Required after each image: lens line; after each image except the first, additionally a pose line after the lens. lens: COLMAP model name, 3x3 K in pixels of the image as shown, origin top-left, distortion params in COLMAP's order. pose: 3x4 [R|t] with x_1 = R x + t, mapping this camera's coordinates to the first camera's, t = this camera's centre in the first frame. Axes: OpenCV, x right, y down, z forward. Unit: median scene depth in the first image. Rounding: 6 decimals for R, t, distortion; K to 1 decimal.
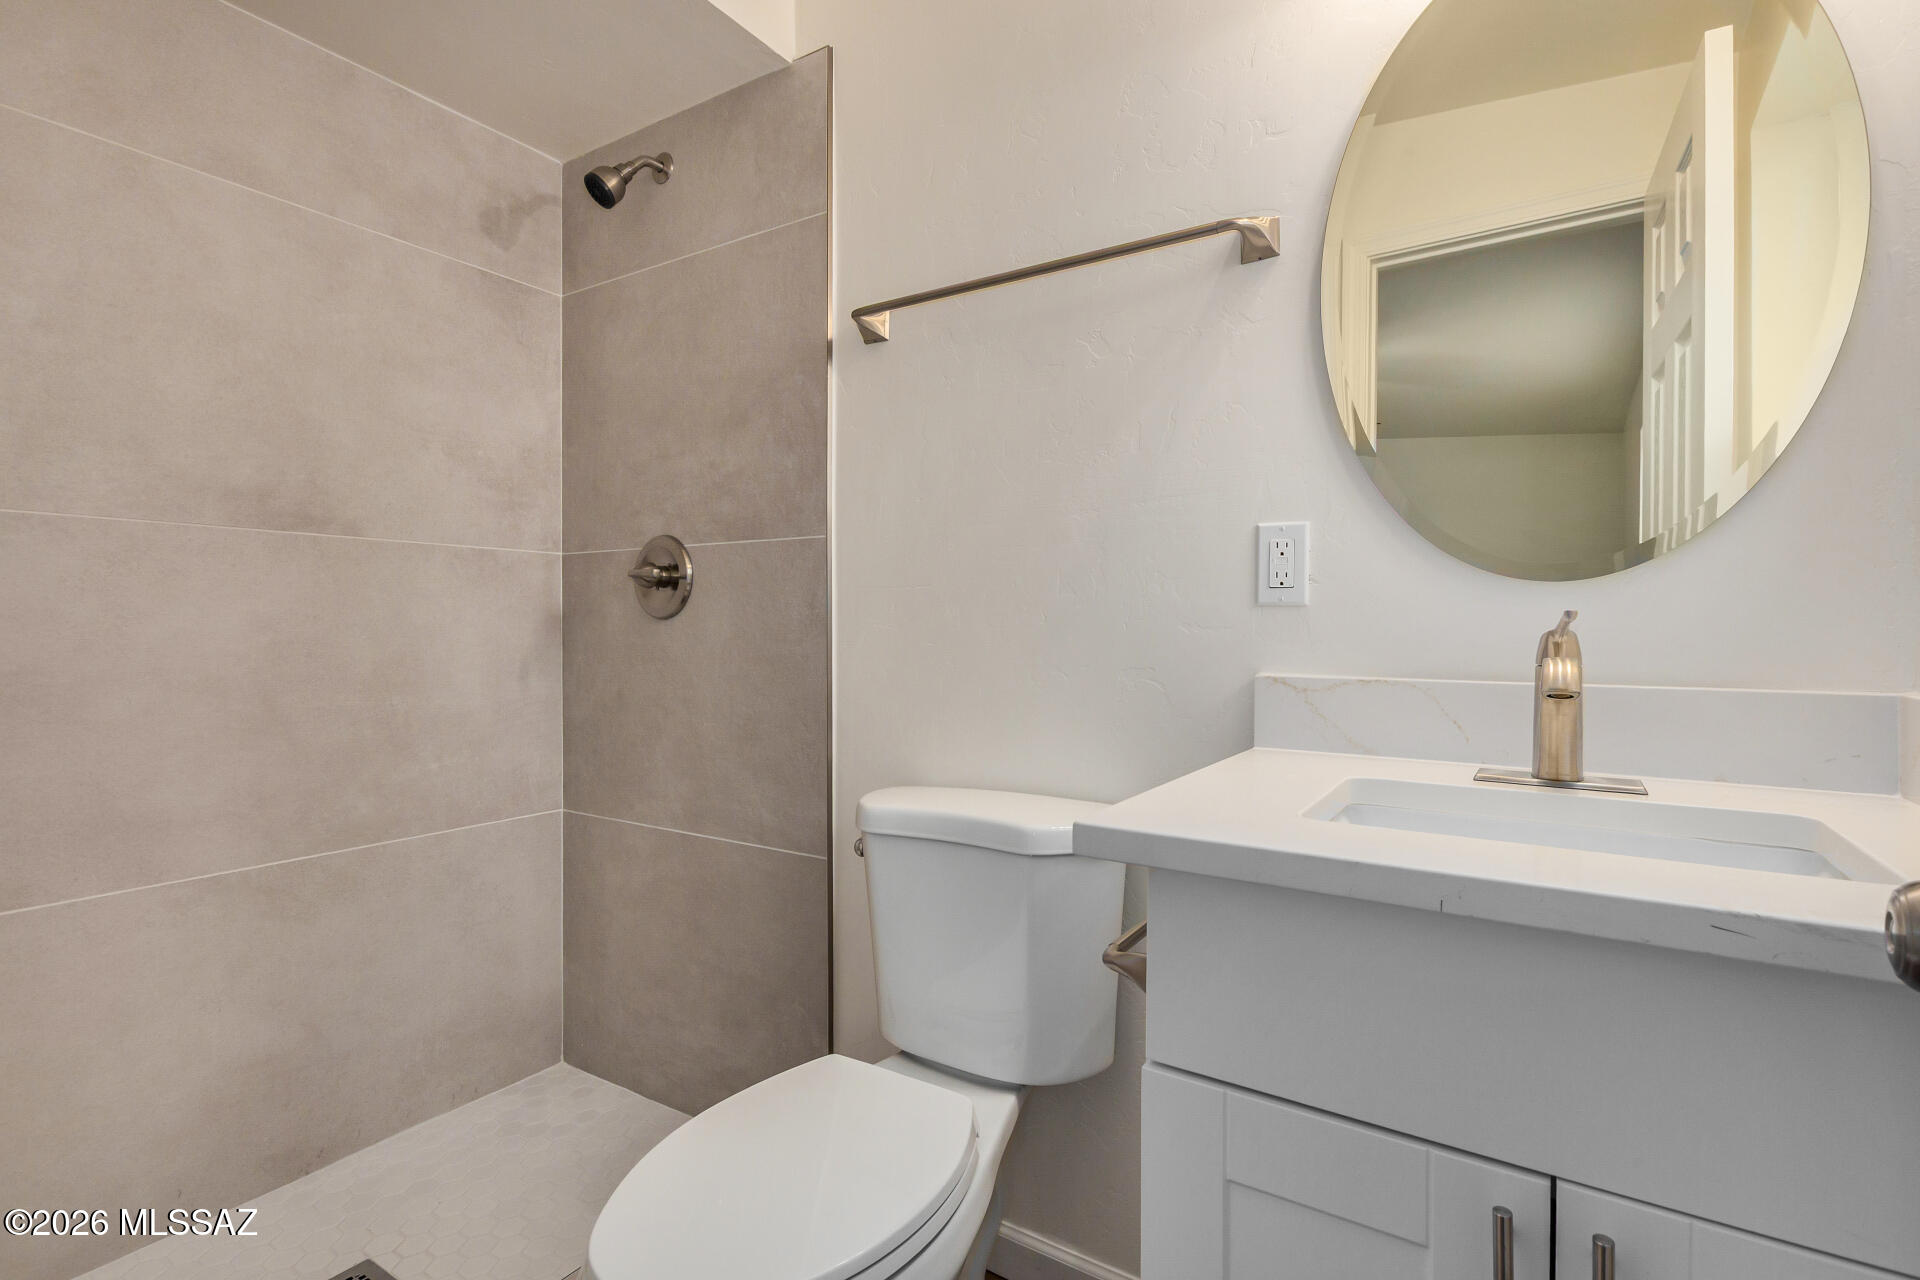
lens RADIAL K [[879.7, 0, 959.6], [0, 879.7, 638.1], [0, 0, 1]] dist [0.003516, -0.001743]
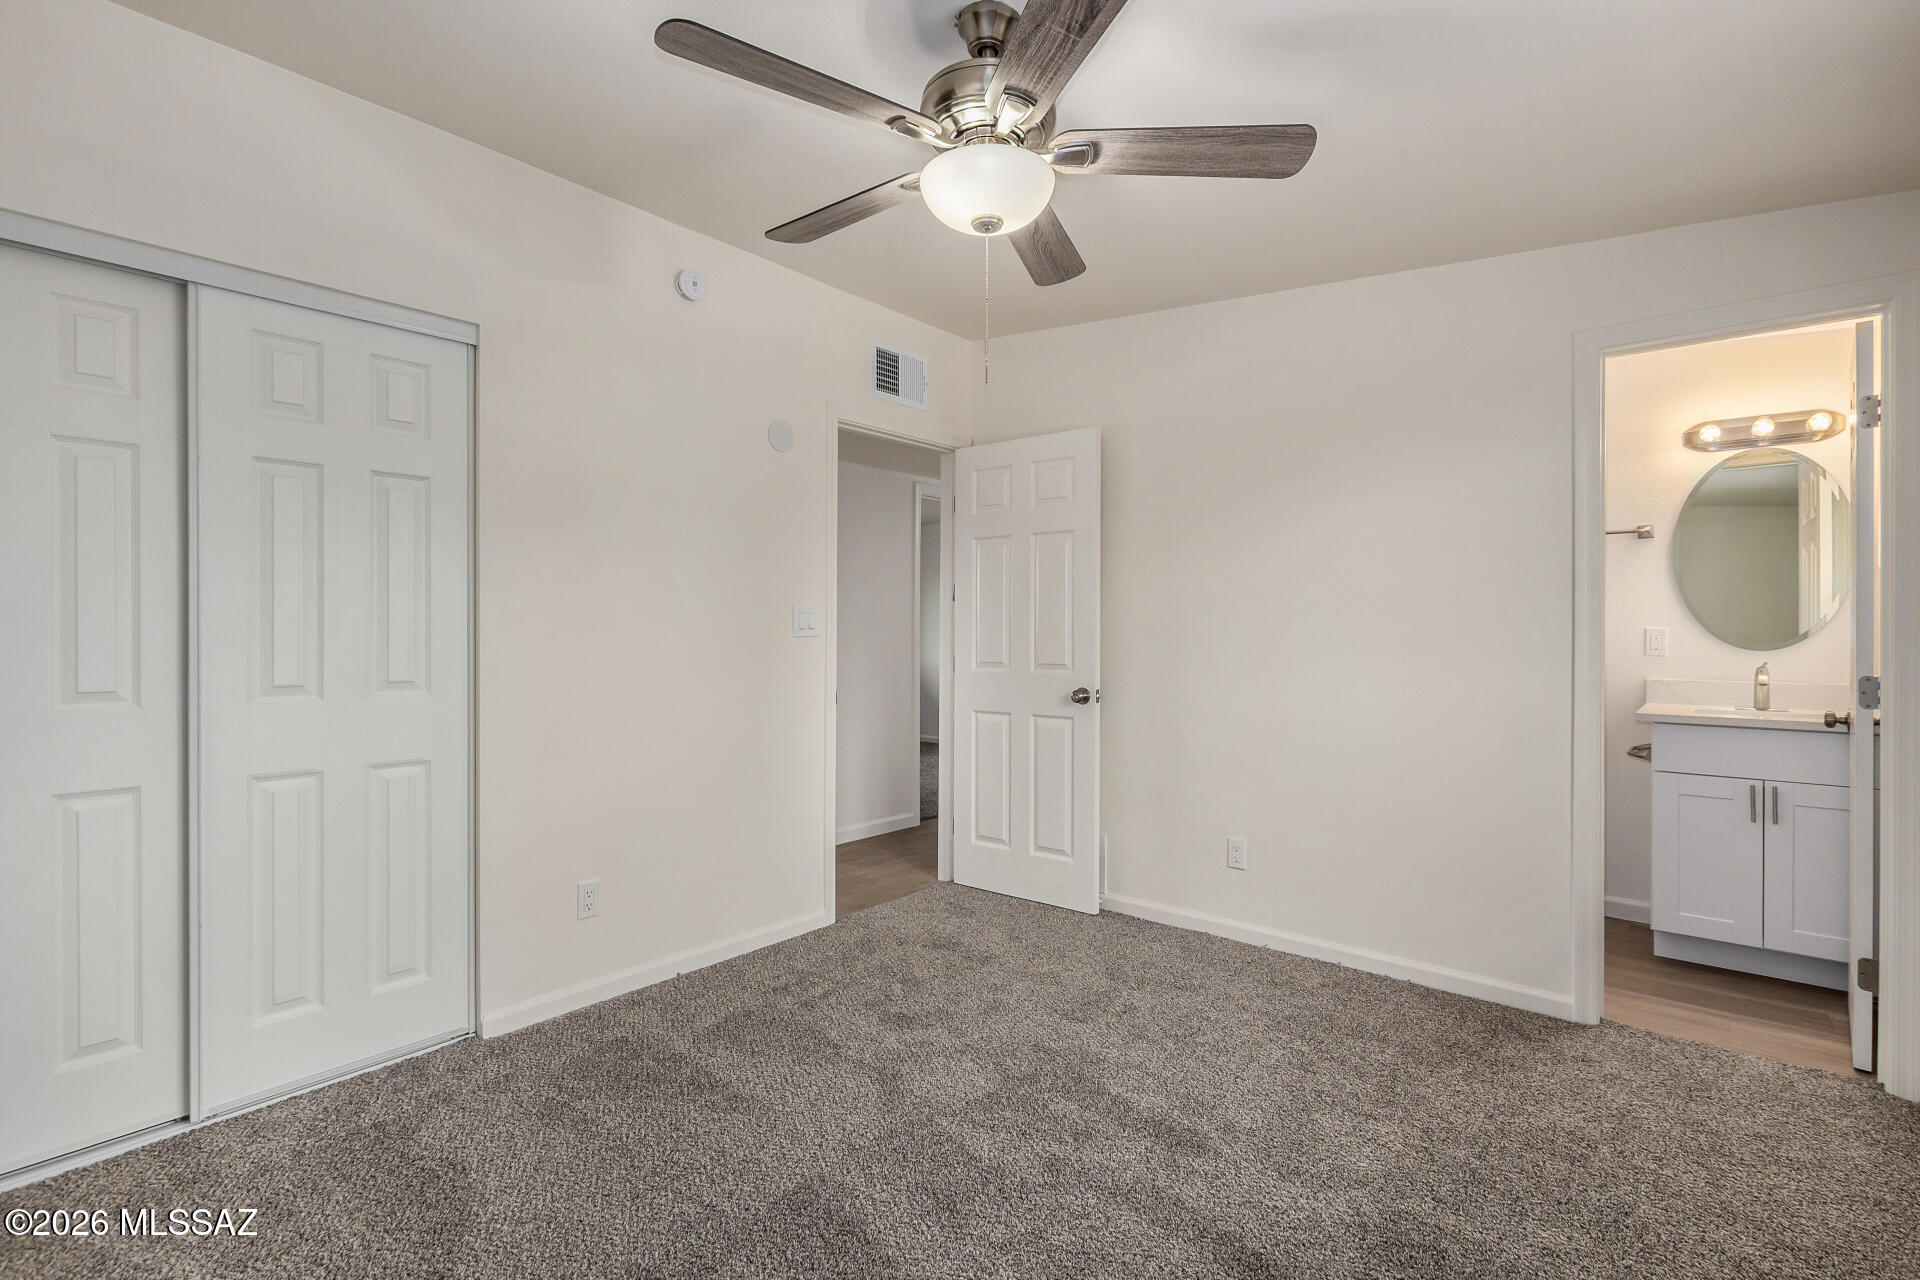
lens RADIAL K [[879.7, 0, 954.1], [0, 879.7, 632.9], [0, 0, 1]] dist [0.003516, -0.001743]
pose [[0.989832, -0.010123, -0.141881, -2.125896], [0.007822, 0.999829, -0.016769, -0.115179], [0.142026, 0.015489, 0.989742, -3.109700]]
